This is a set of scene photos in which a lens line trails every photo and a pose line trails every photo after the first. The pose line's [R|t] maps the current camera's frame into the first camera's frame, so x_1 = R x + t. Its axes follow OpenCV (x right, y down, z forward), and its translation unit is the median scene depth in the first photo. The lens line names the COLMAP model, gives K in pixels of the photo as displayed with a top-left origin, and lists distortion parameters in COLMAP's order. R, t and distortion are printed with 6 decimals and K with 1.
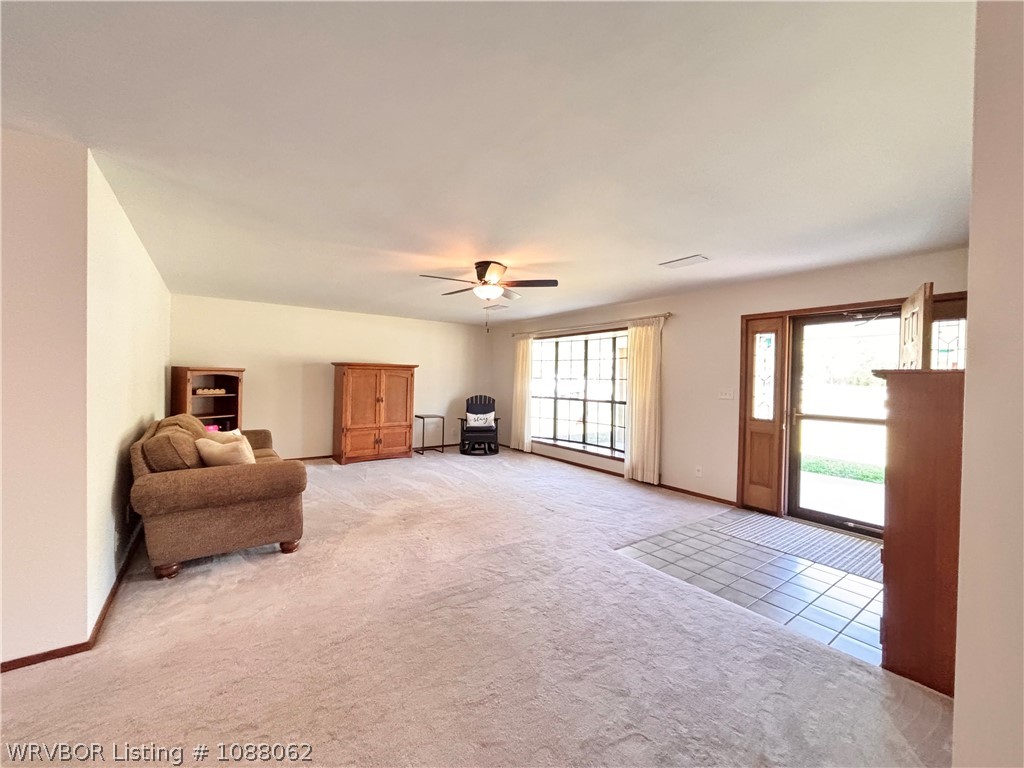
lens RADIAL K [[409.9, 0, 509.7], [0, 409.9, 380.5], [0, 0, 1]] dist [-0.008472, -0.001199]
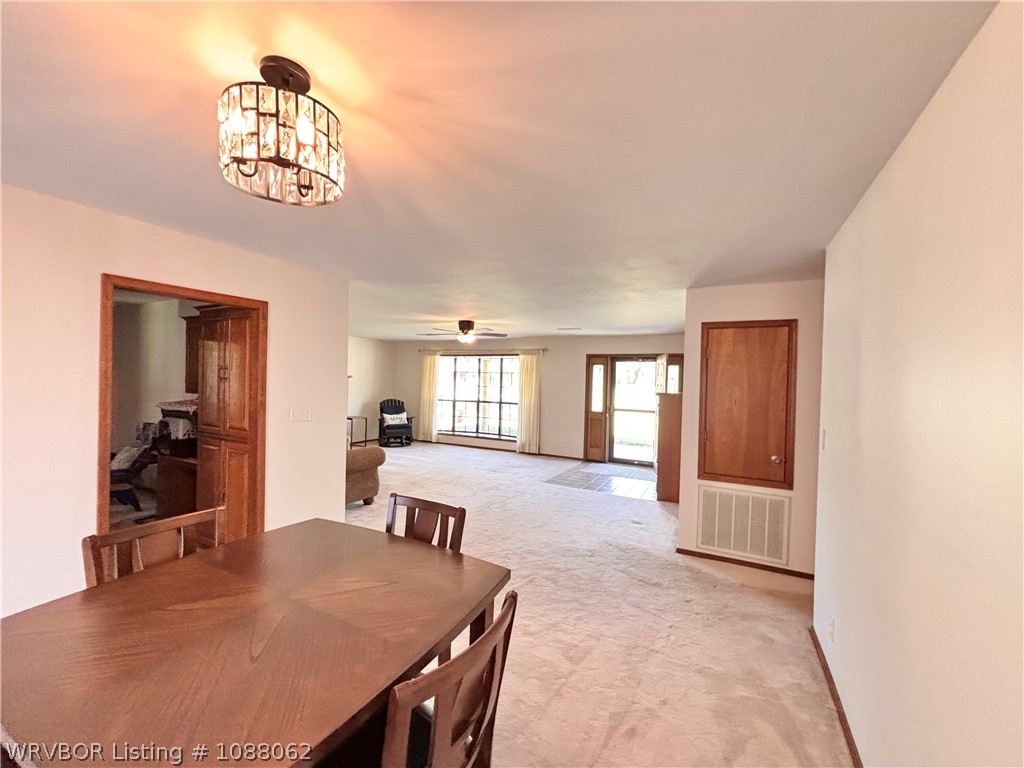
lens RADIAL K [[409.9, 0, 508.1], [0, 409.9, 383.3], [0, 0, 1]] dist [-0.008472, -0.001199]
pose [[0.897202, 0.000813, 0.441620, -0.439732], [-0.006848, 0.999904, 0.012071, -0.041436], [-0.441568, -0.013854, 0.897121, -0.376064]]
